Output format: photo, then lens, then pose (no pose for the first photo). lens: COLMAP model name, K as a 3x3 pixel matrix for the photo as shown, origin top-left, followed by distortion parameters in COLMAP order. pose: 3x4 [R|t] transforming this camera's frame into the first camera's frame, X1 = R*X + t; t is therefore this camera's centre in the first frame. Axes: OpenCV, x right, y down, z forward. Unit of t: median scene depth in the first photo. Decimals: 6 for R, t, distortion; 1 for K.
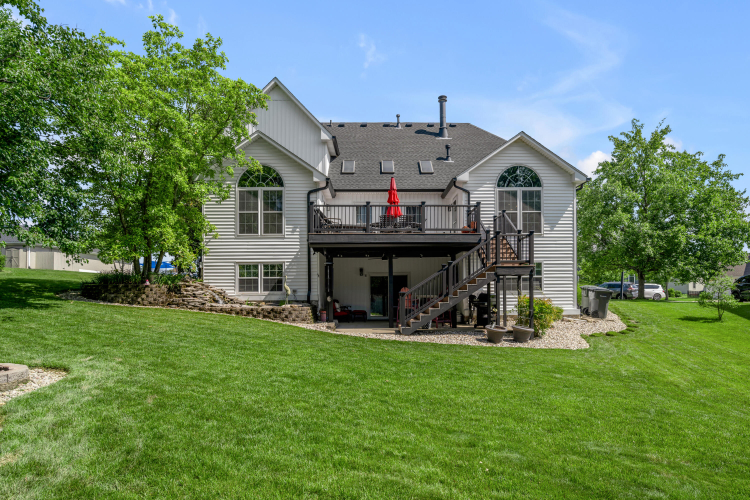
lens RADIAL K [[402.2, 0, 376.9], [0, 402.2, 274.2], [0, 0, 1]] dist [-0.007449, 0.000505]
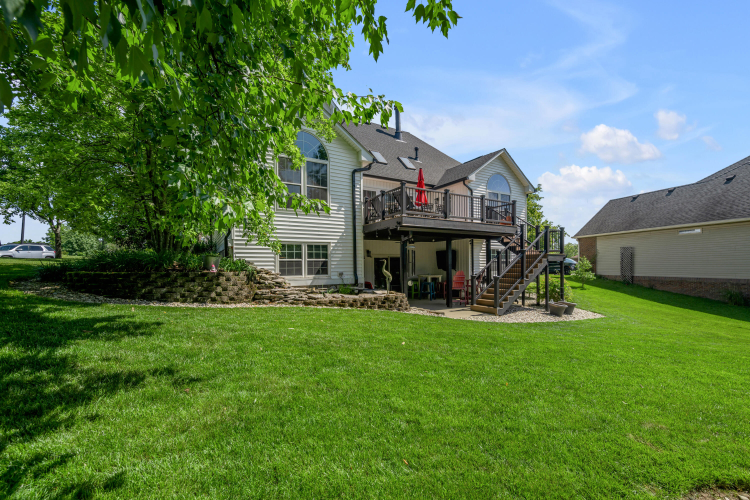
lens RADIAL K [[308.7, 0, 376.5], [0, 308.7, 256.3], [0, 0, 1]] dist [-0.003578, -0.000428]
pose [[0.869332, 0.009479, 0.494138, -0.485005], [-0.018126, 0.999755, 0.012711, -0.010316], [-0.493896, -0.020007, 0.869291, 0.330213]]
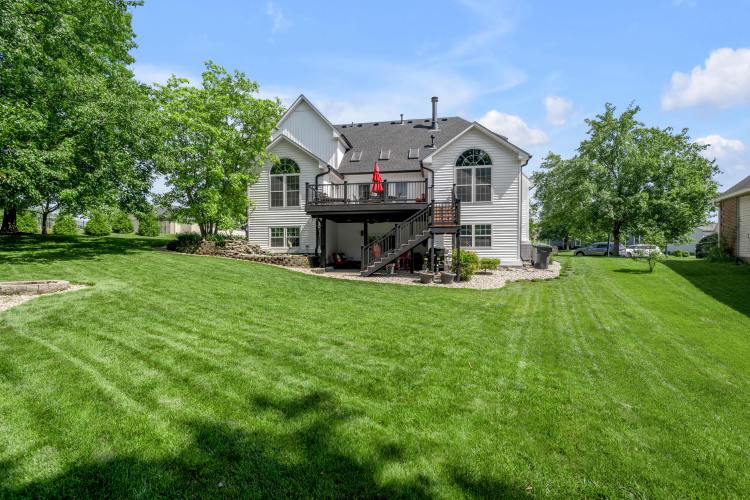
lens RADIAL K [[308.7, 0, 380.5], [0, 308.7, 246.8], [0, 0, 1]] dist [-0.003578, -0.000428]
pose [[0.984337, 0.001815, -0.176287, 0.240340], [0.002792, 0.999661, 0.025885, 0.015615], [0.176274, -0.025972, 0.983998, -0.026713]]
